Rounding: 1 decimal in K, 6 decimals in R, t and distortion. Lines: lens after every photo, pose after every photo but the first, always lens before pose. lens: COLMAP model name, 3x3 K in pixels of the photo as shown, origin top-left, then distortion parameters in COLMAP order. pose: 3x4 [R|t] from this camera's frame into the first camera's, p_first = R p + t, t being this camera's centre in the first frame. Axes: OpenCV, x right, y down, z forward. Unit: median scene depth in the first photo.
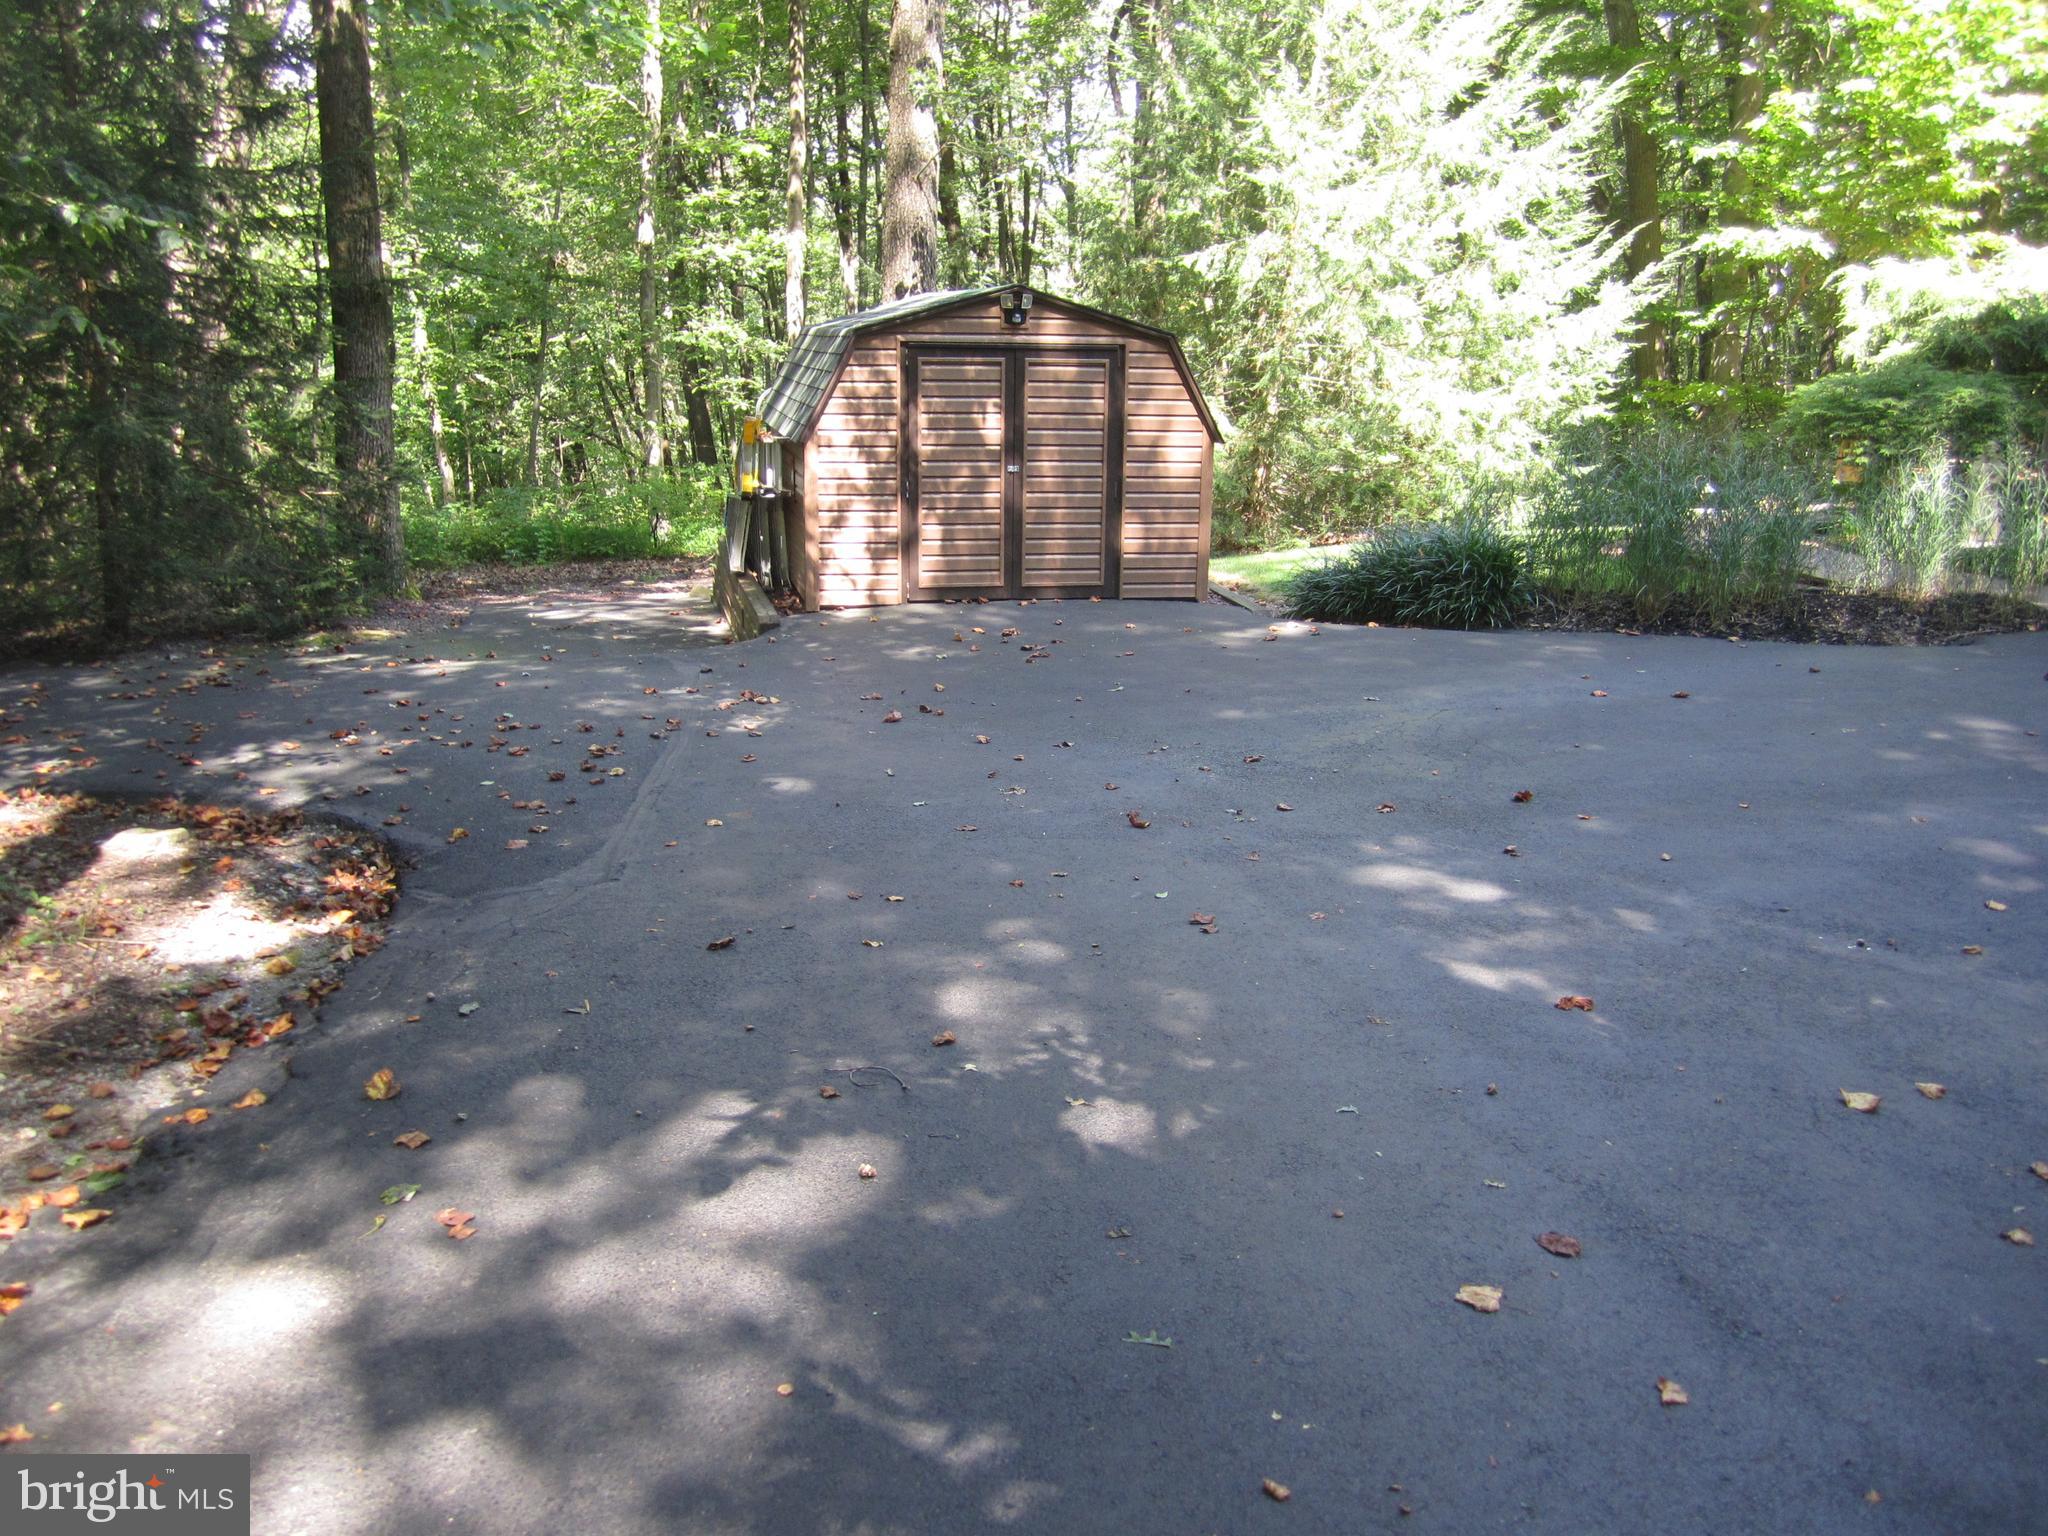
lens RADIAL K [[1686.8, 0, 1024.0], [0, 1686.8, 768.0], [0, 0, 1]] dist [-0.061337, -0.006431]
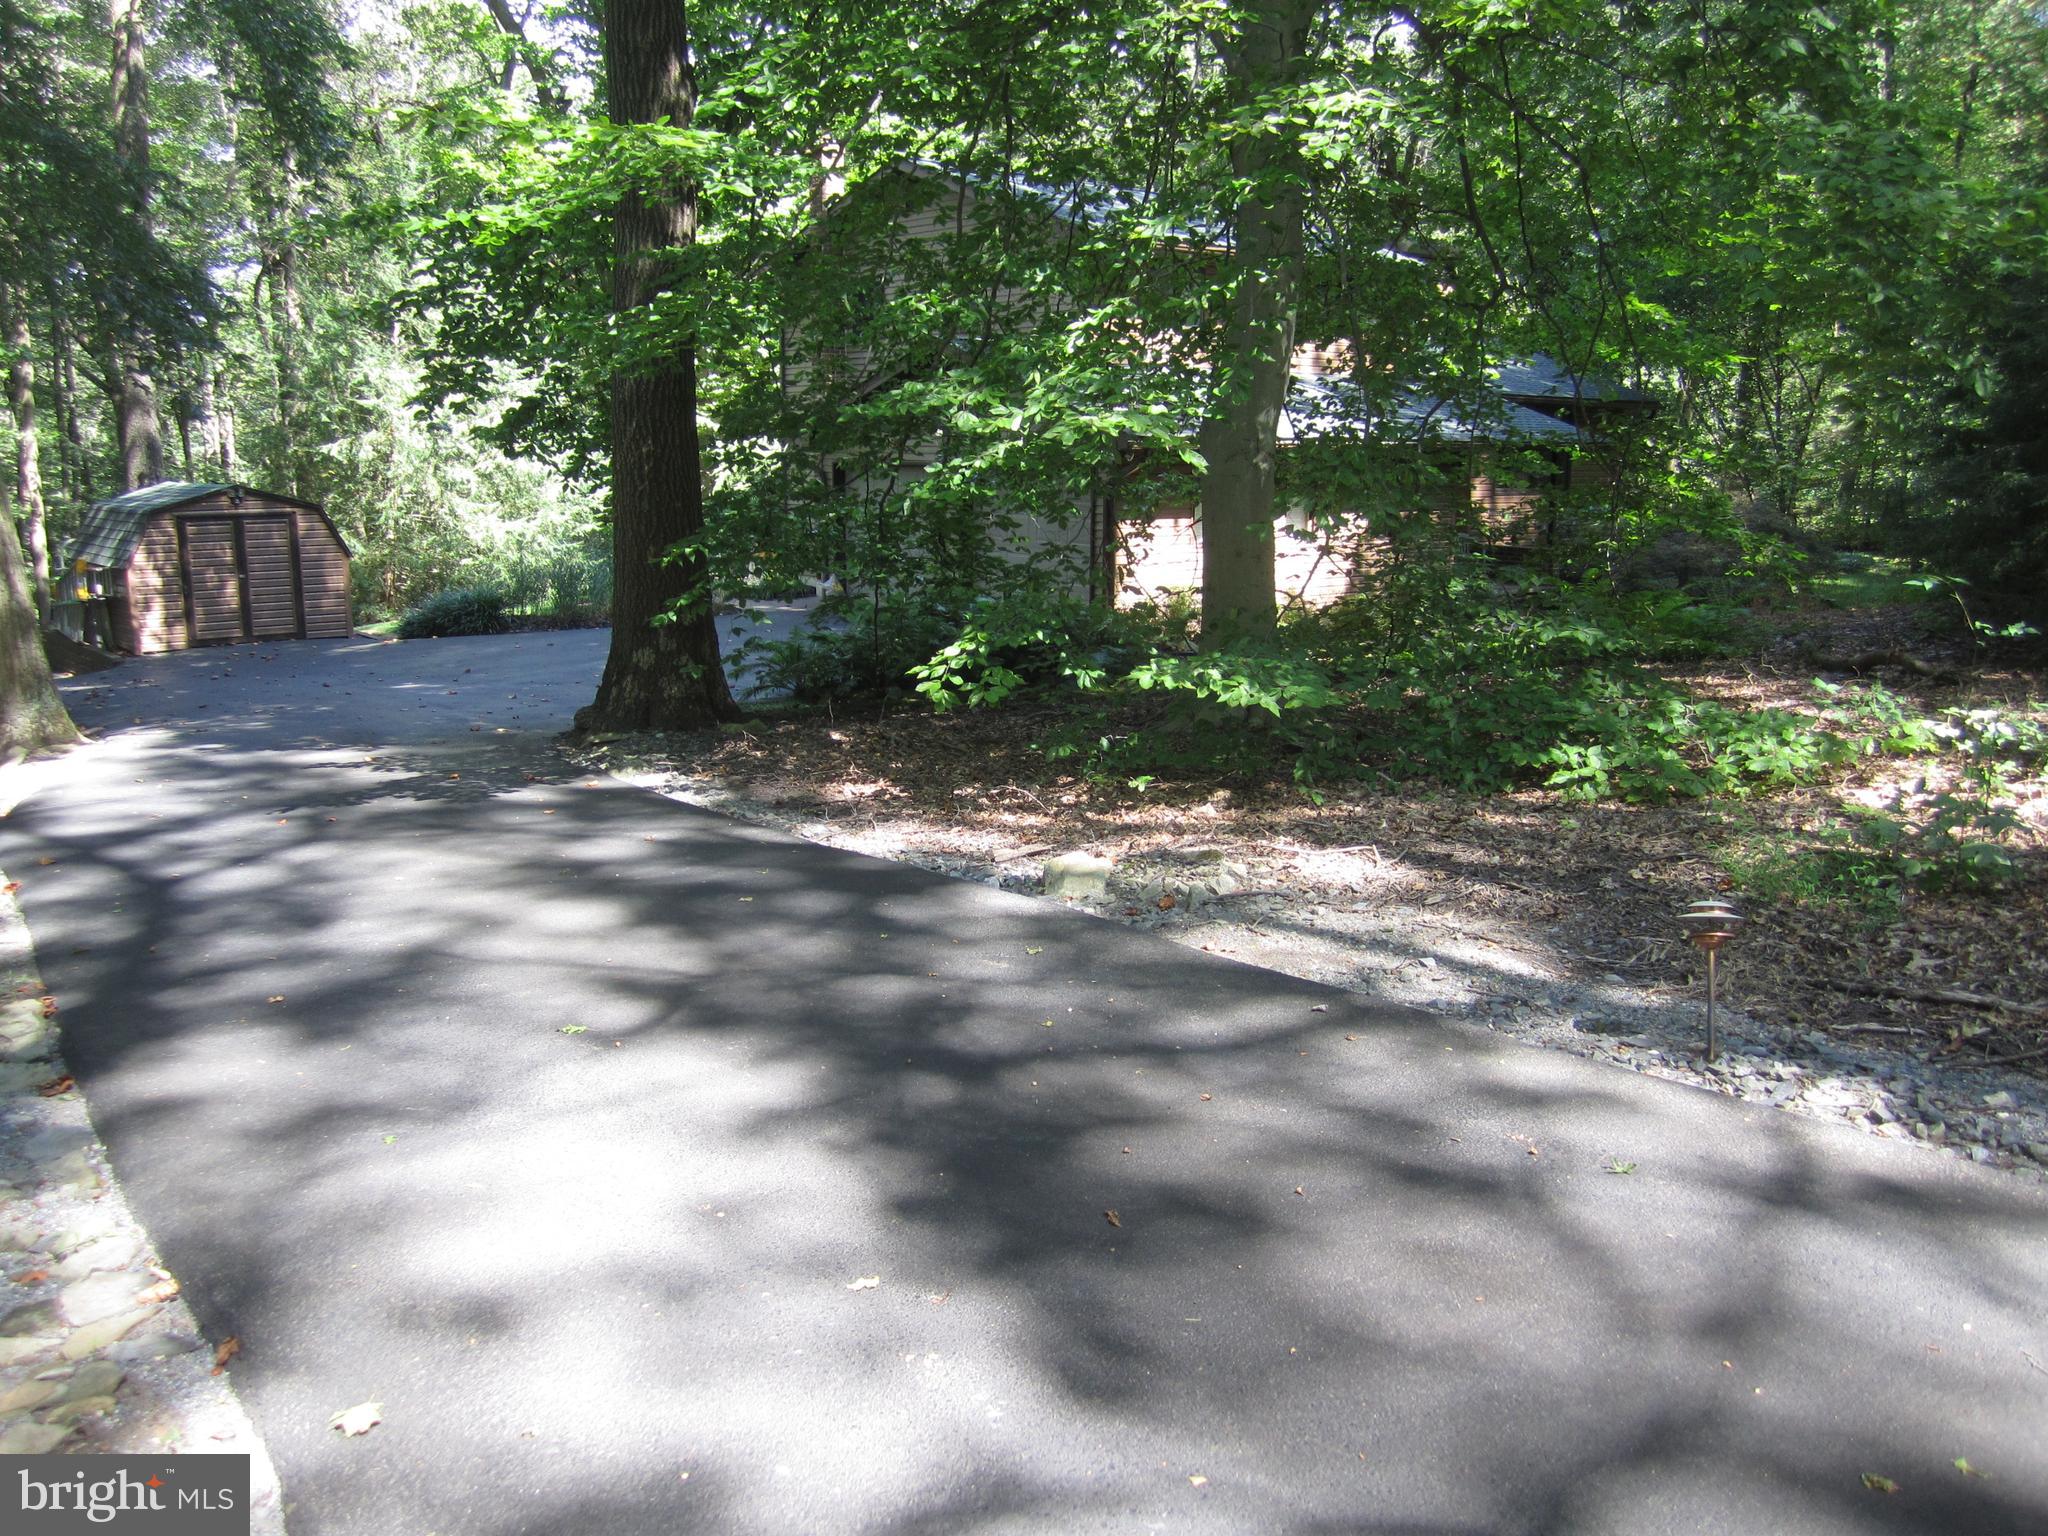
lens RADIAL K [[1686.8, 0, 1024.0], [0, 1686.8, 768.0], [0, 0, 1]] dist [-0.061337, -0.006431]
pose [[0.888403, -0.105823, 0.446700, -0.055033], [0.134608, 0.990346, -0.033099, 0.152136], [-0.438885, 0.089534, 0.894071, -0.731862]]
